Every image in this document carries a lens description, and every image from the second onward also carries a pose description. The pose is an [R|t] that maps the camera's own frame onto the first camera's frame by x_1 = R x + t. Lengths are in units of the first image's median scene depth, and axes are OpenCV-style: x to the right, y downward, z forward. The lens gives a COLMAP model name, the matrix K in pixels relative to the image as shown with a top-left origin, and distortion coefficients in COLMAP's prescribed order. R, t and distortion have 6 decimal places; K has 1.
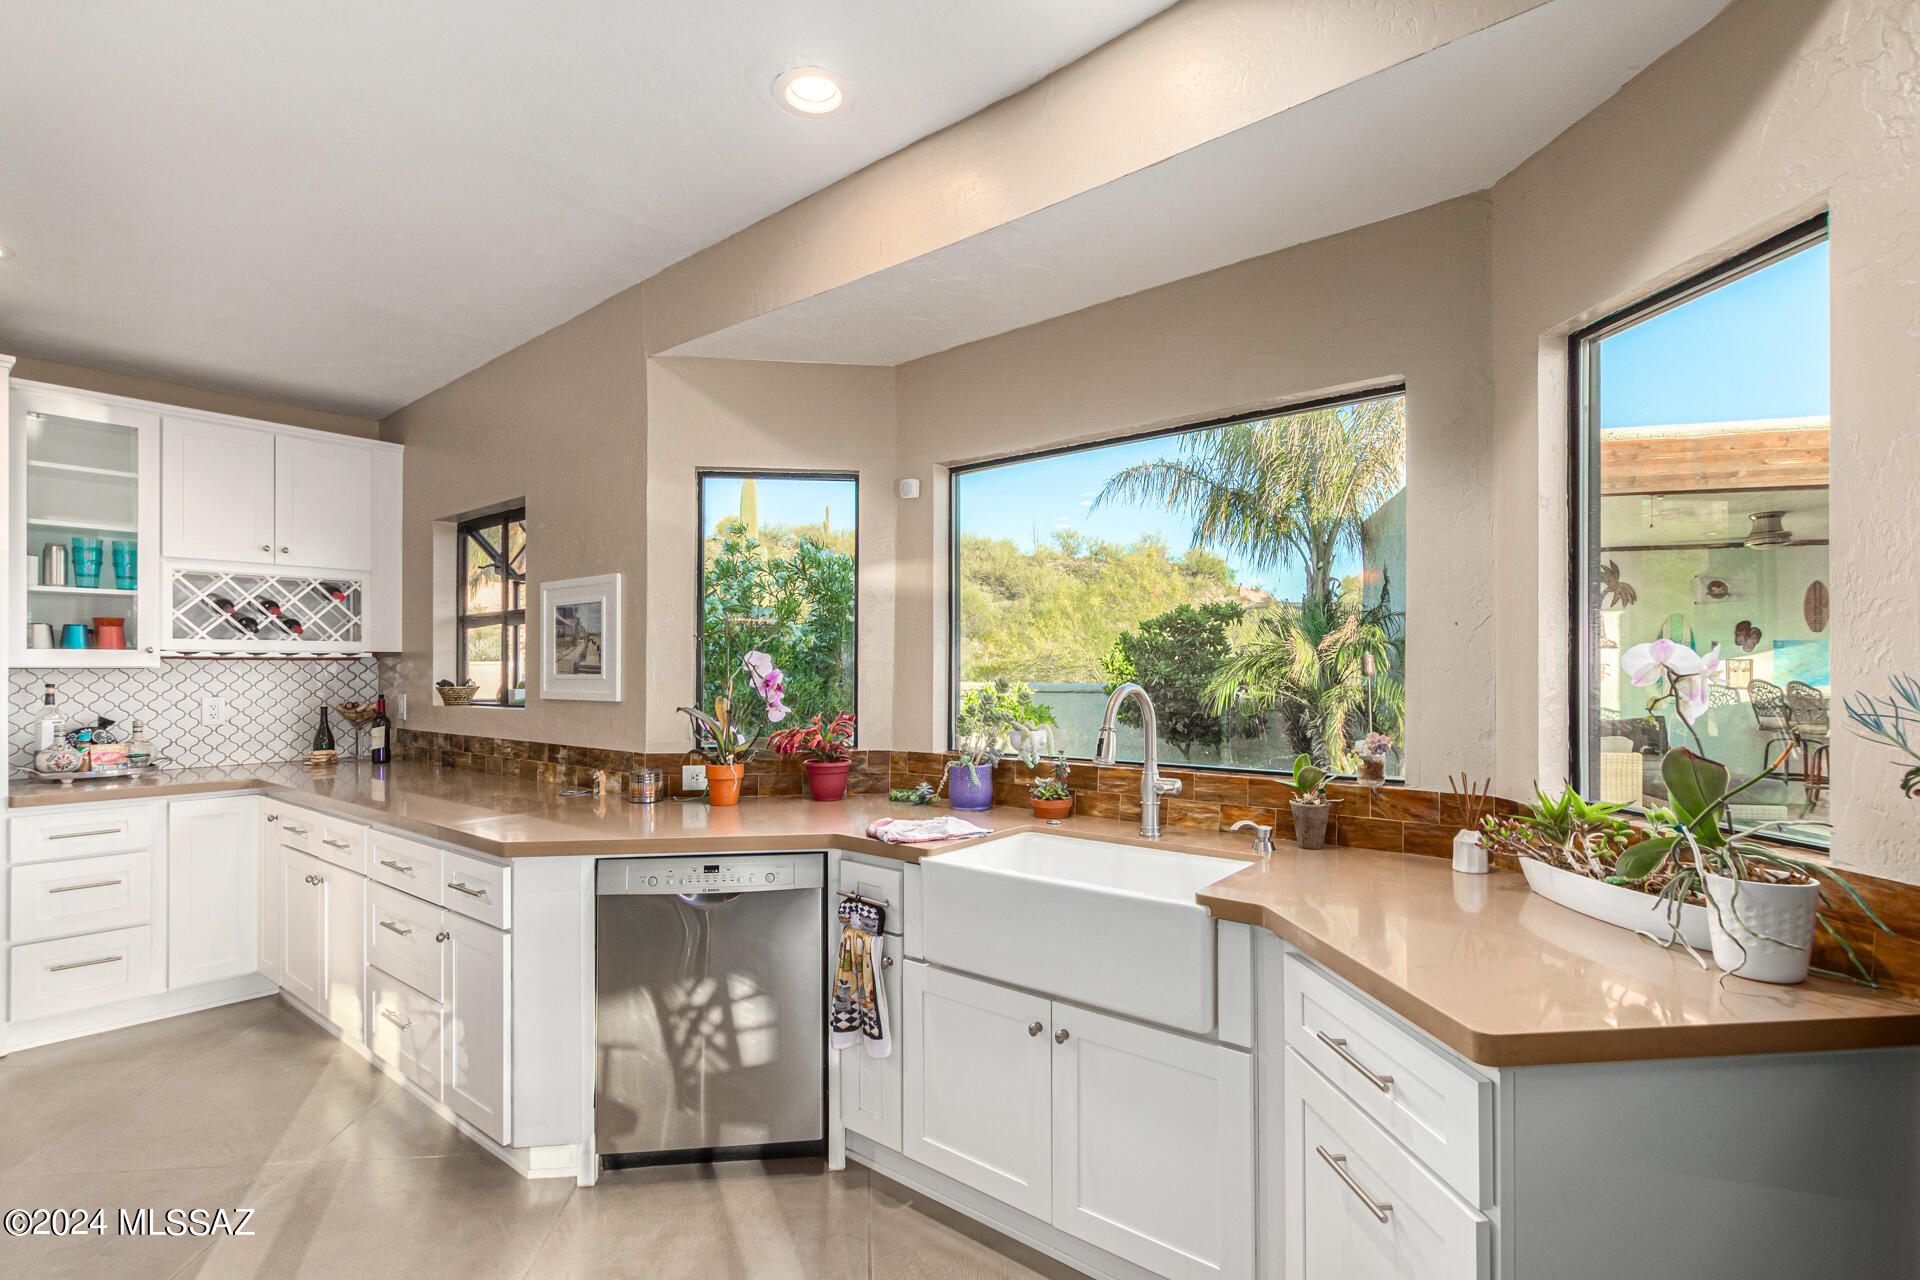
lens RADIAL K [[895.0, 0, 958.7], [0, 895.0, 659.6], [0, 0, 1]] dist [0.000460, -0.000243]
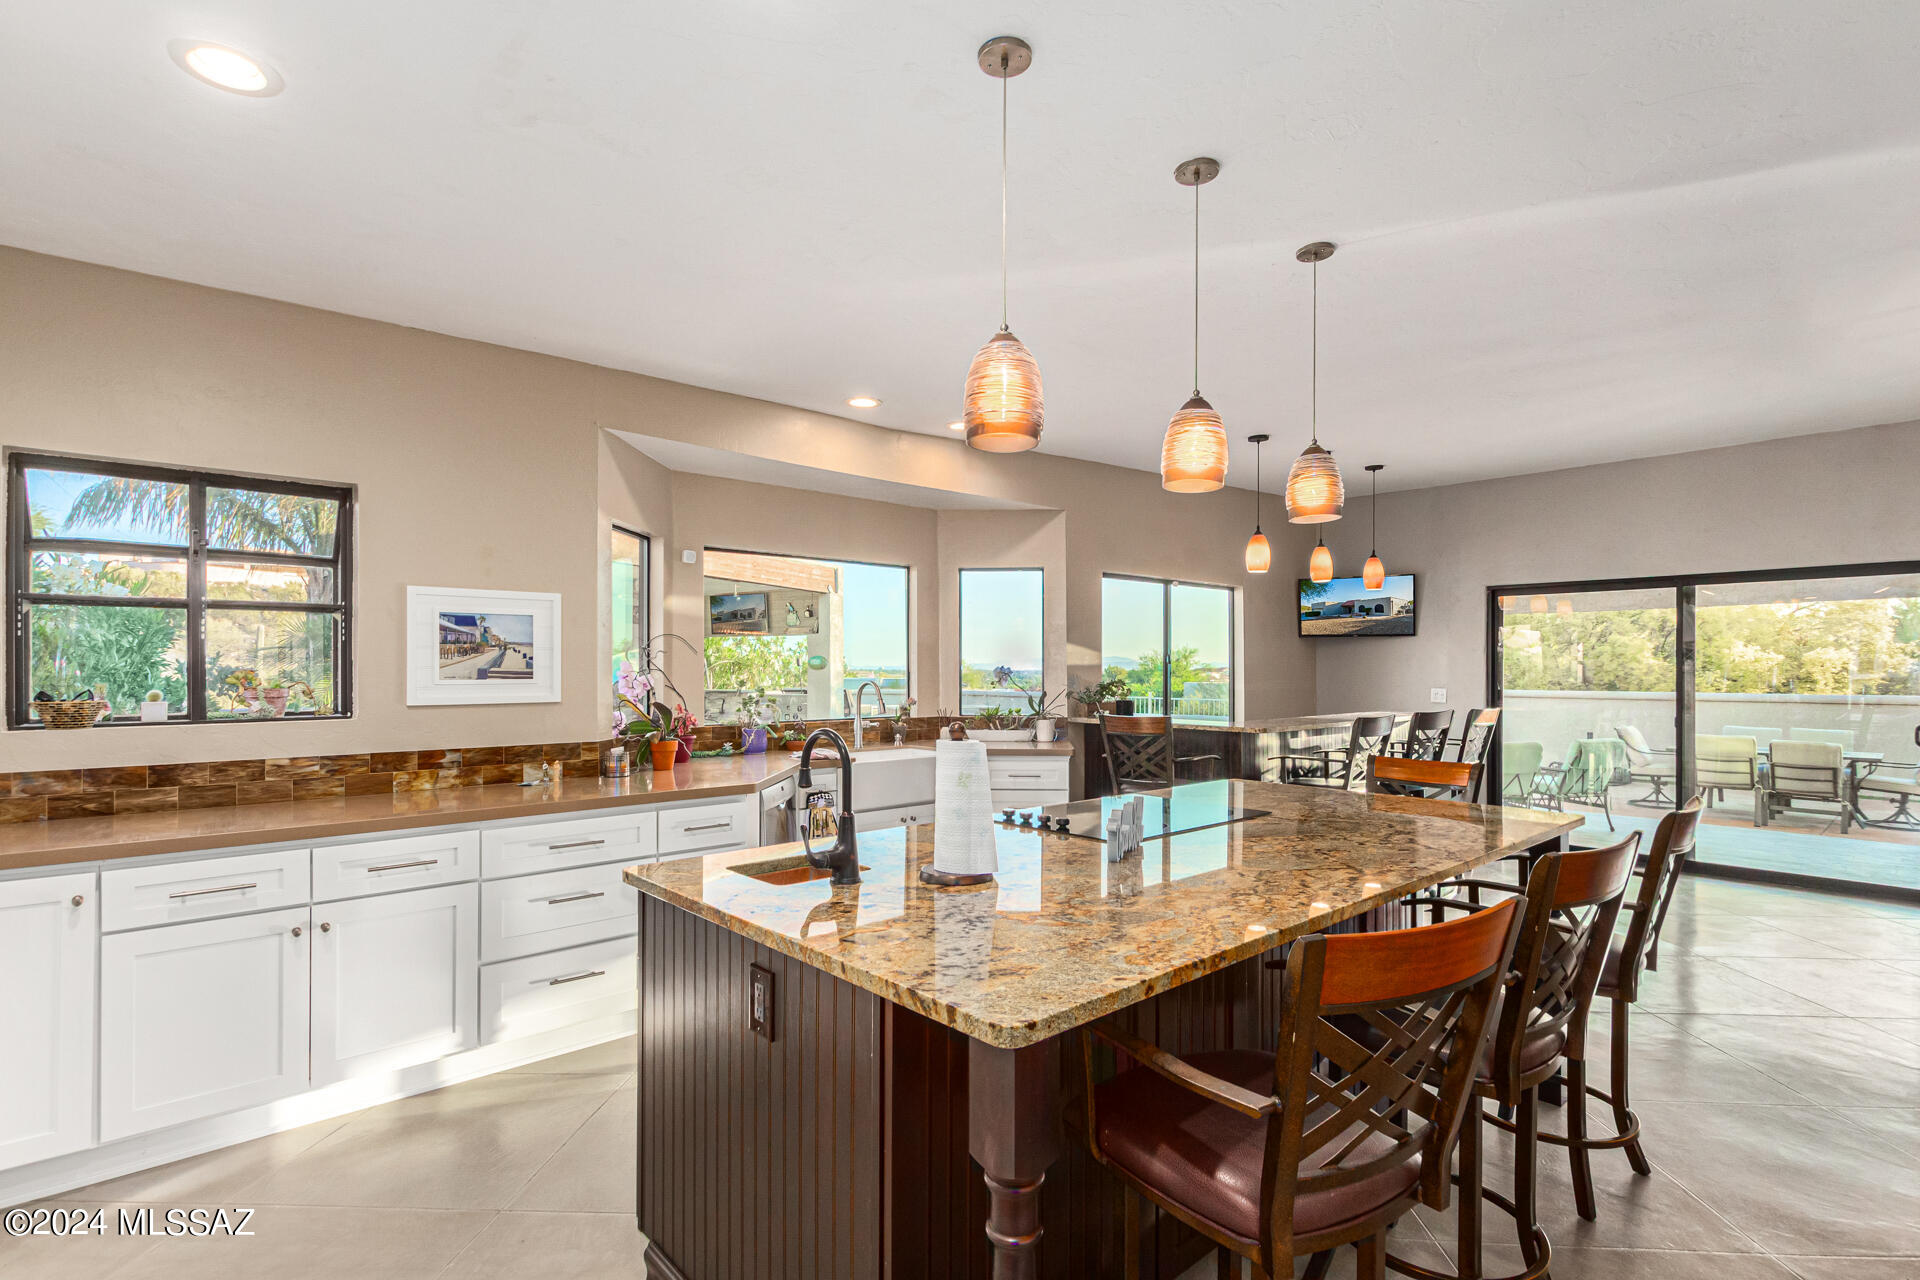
lens RADIAL K [[901.3, 0, 962.0], [0, 901.3, 669.0], [0, 0, 1]] dist [-0.000690, -0.000580]
pose [[0.162143, 0.003900, 0.986760, -1.589876], [-0.008759, 0.999958, -0.002513, 0.001975], [-0.986728, -0.008236, 0.162171, 0.304667]]
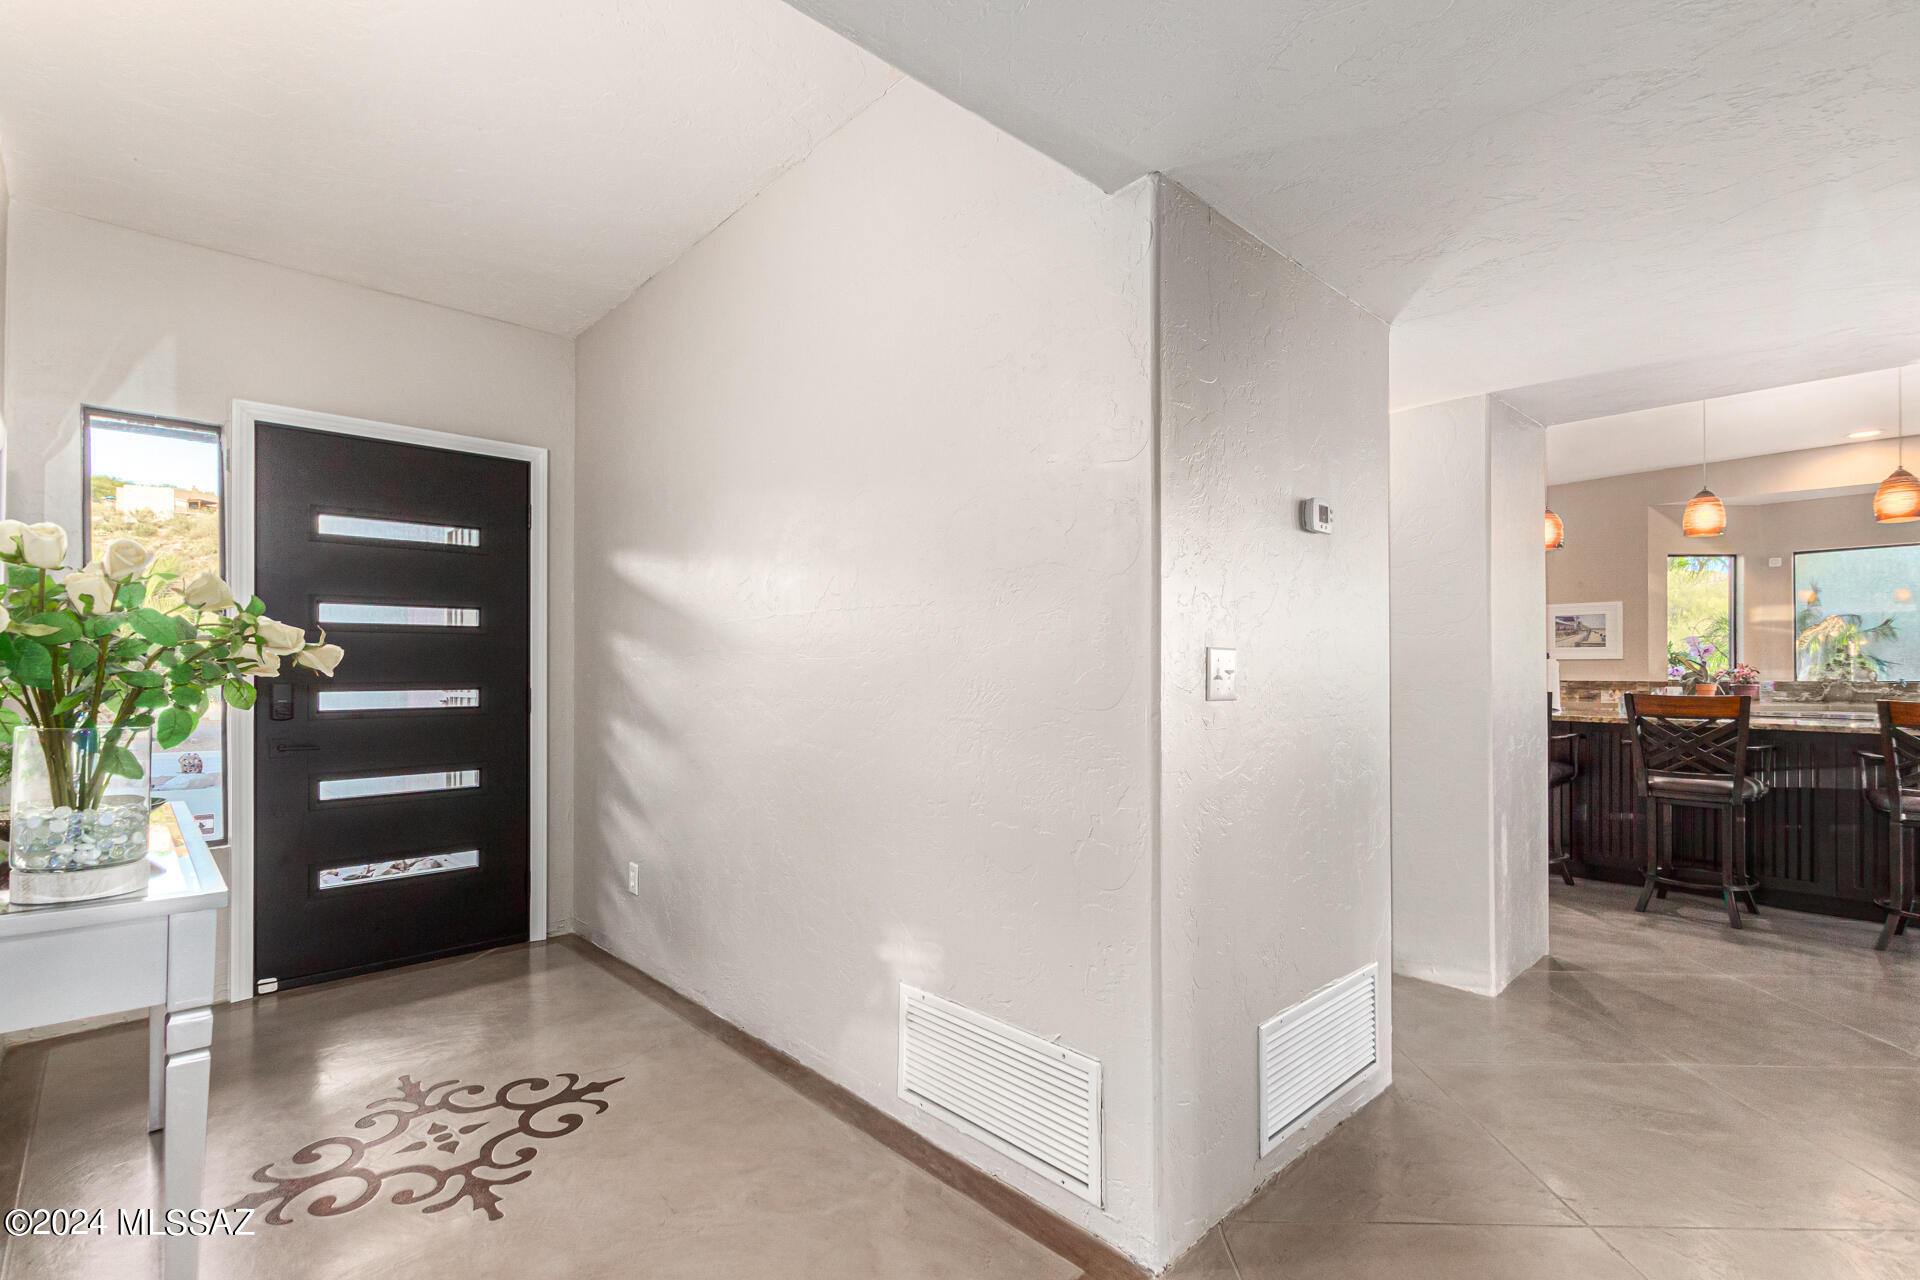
lens RADIAL K [[882.1, 0, 956.1], [0, 882.1, 661.1], [0, 0, 1]] dist [0.000602, -0.000671]
pose [[0.989627, 0.000244, -0.143660, -1.844047], [-0.000570, 0.999997, -0.002228, 0.063546], [0.143660, 0.002287, 0.989625, -1.525100]]
